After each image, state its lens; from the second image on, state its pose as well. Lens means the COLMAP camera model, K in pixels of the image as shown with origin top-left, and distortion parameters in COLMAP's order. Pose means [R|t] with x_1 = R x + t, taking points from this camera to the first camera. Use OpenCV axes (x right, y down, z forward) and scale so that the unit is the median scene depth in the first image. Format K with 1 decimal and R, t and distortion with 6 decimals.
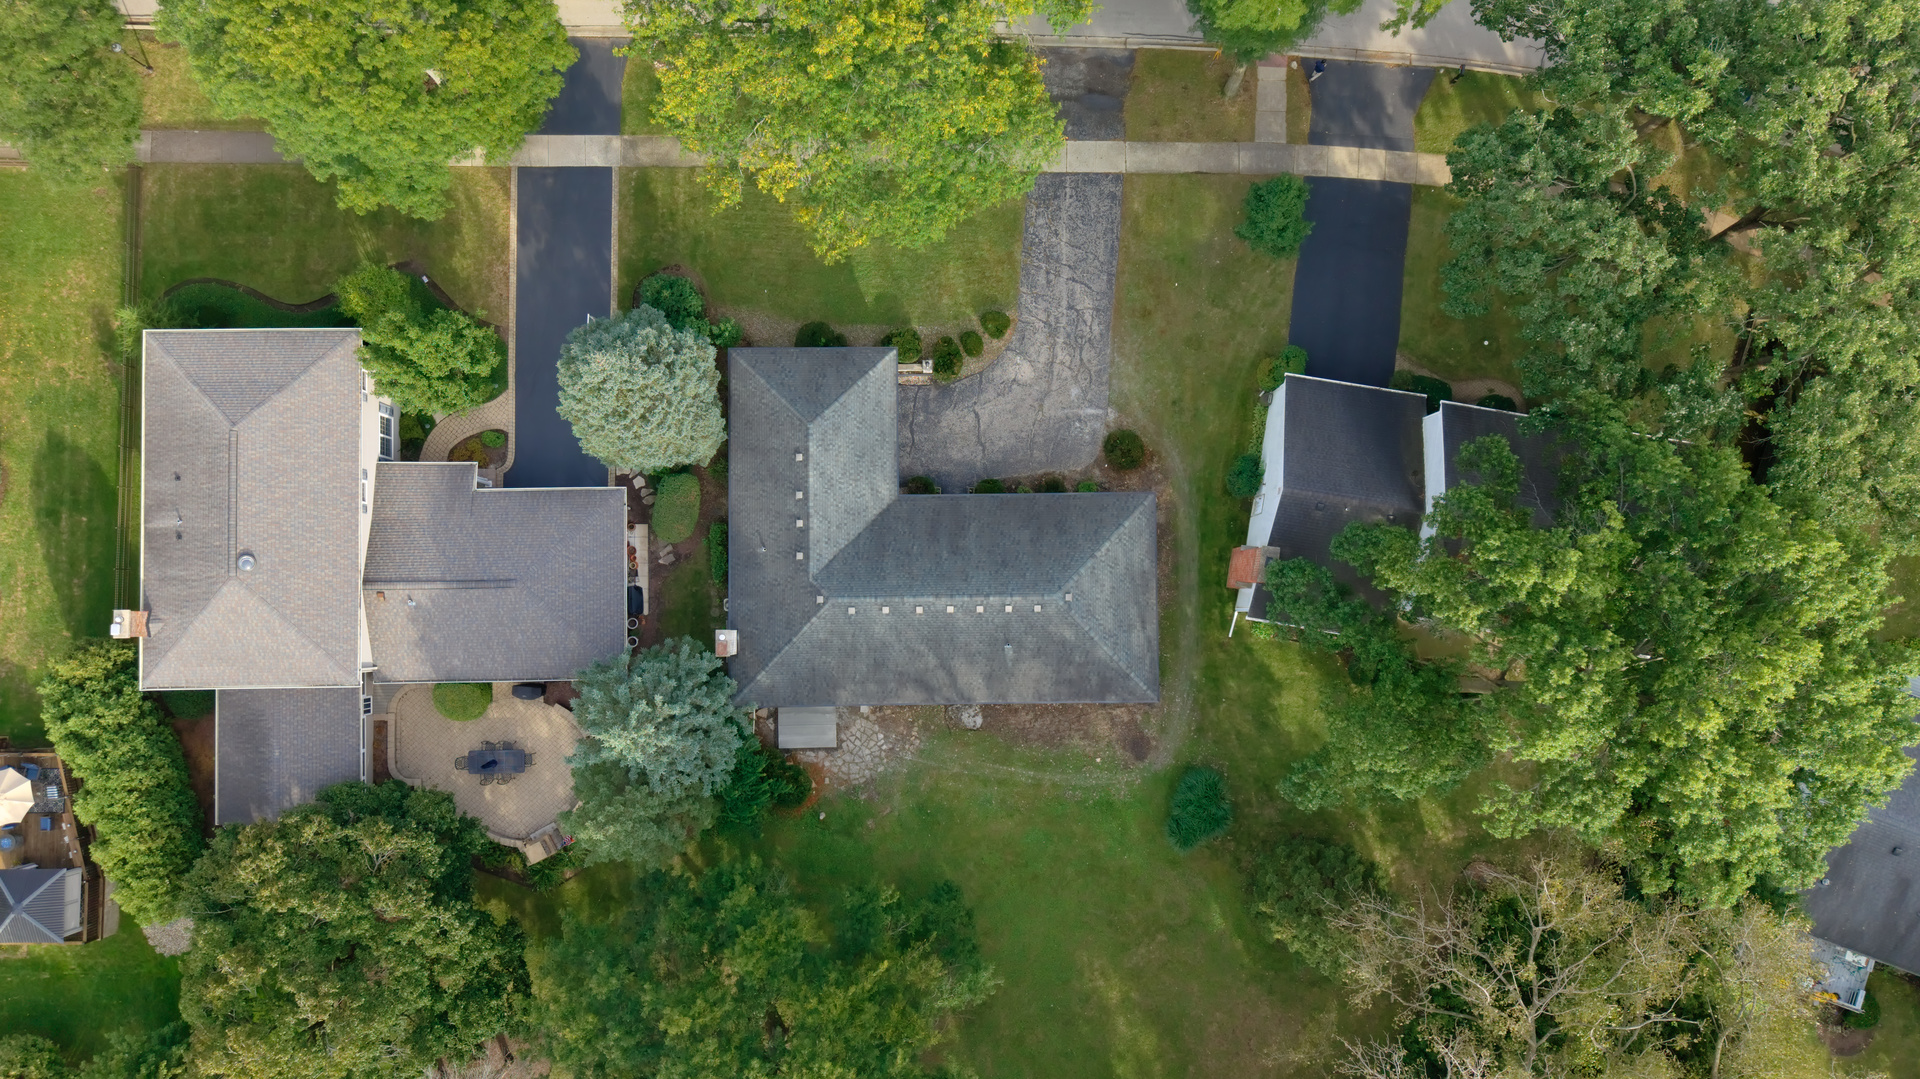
lens RADIAL K [[1295.2, 0, 960.0], [0, 1295.2, 539.5], [0, 0, 1]] dist [0.016509, 0.001025]
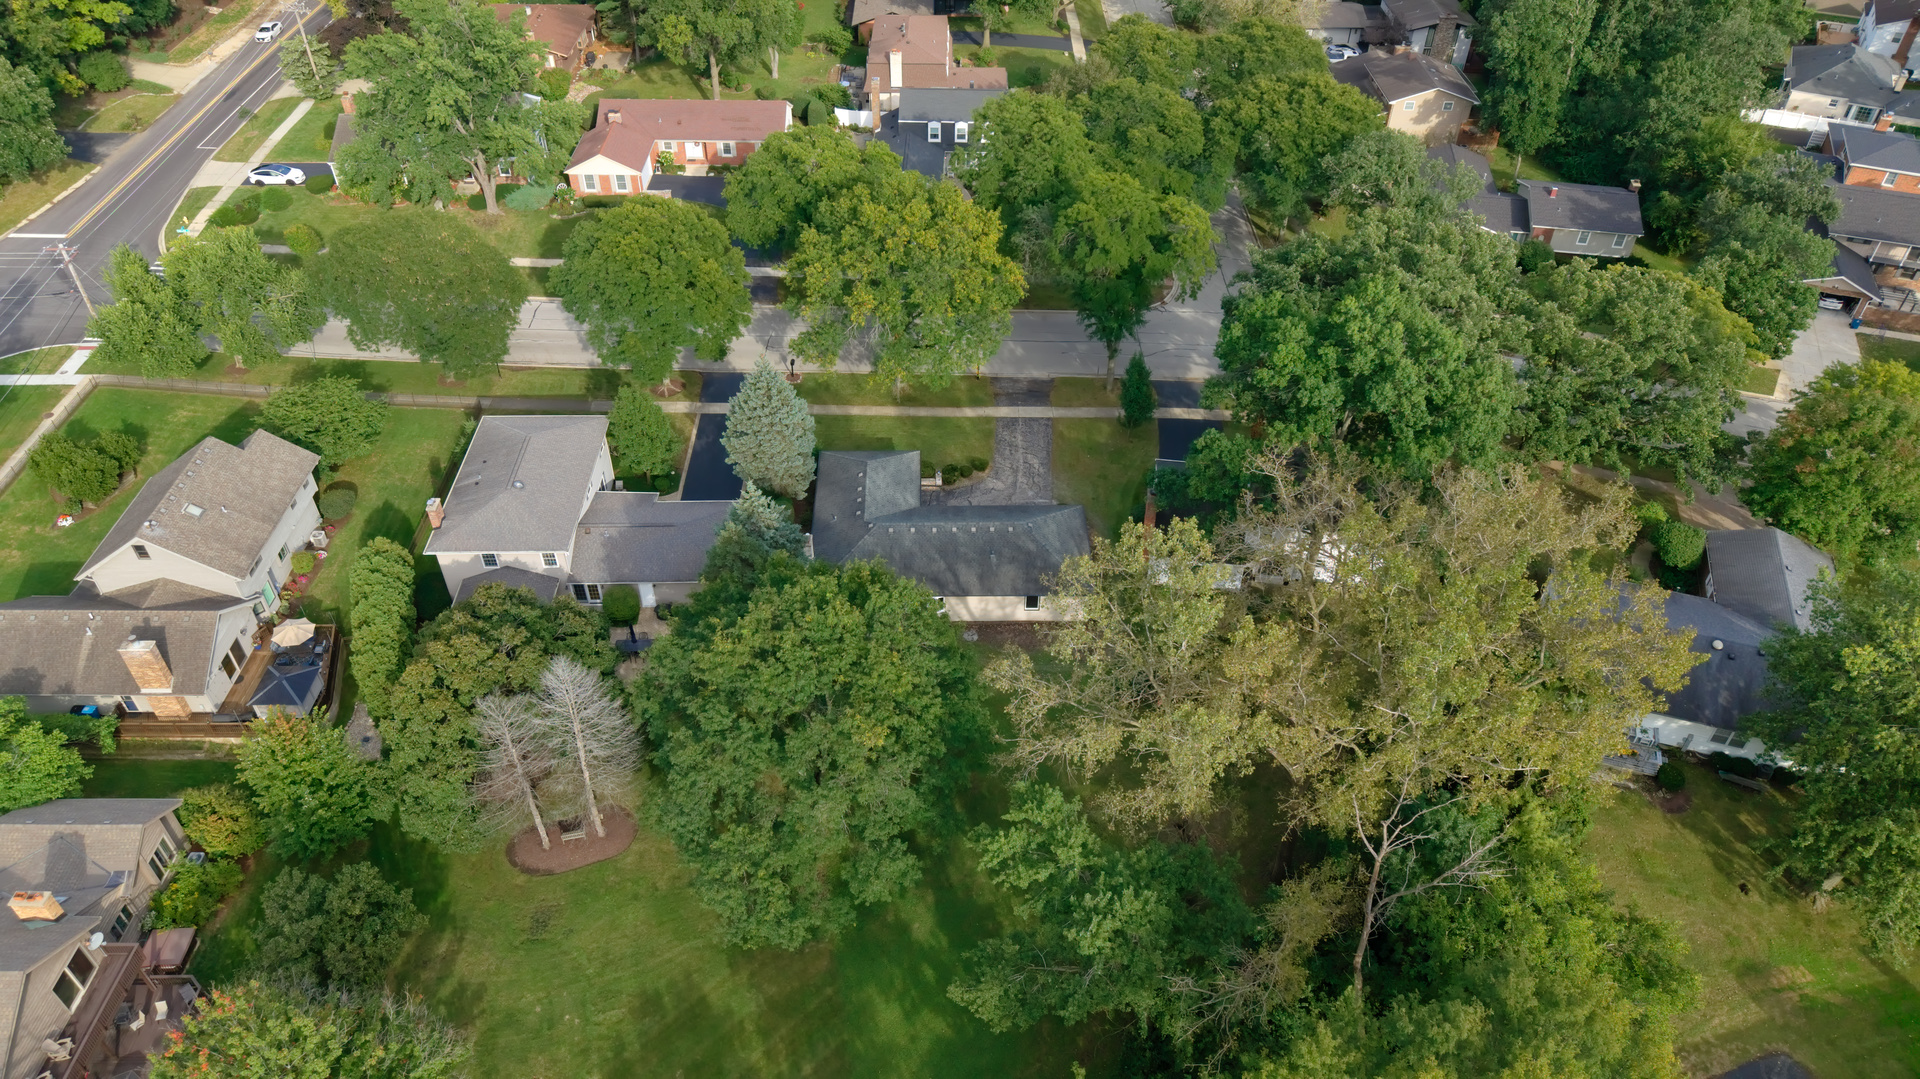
lens RADIAL K [[1295.2, 0, 960.0], [0, 1295.2, 539.5], [0, 0, 1]] dist [0.016509, 0.001025]
pose [[0.999854, -0.016206, 0.005459, -0.008541], [0.014856, 0.665101, -0.746605, 1.155442], [0.008468, 0.746577, 0.665245, -0.020814]]
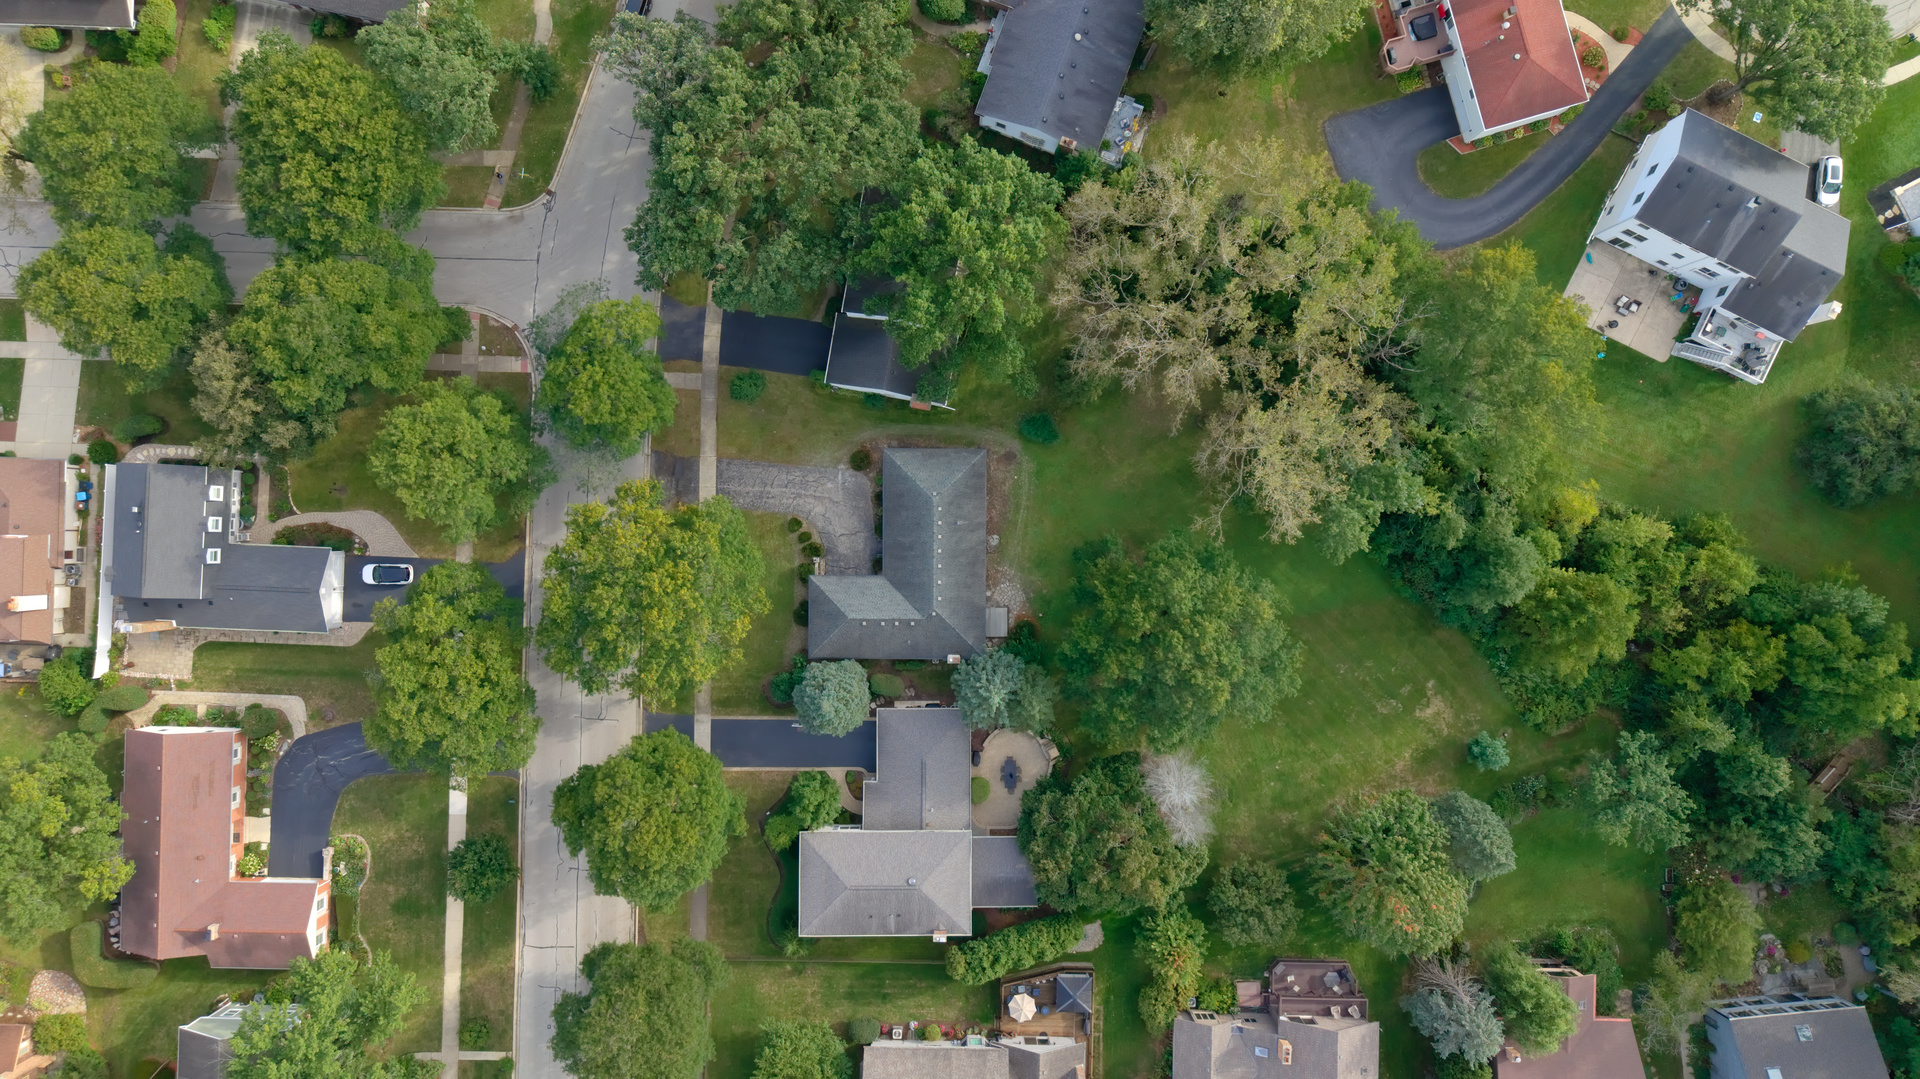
lens RADIAL K [[1295.2, 0, 960.0], [0, 1295.2, 539.5], [0, 0, 1]] dist [0.016509, 0.001025]
pose [[0.014795, -0.999765, -0.015853, 0.041691], [0.998057, 0.013806, 0.060764, -0.036591], [-0.060531, -0.016721, 0.998026, -1.008680]]
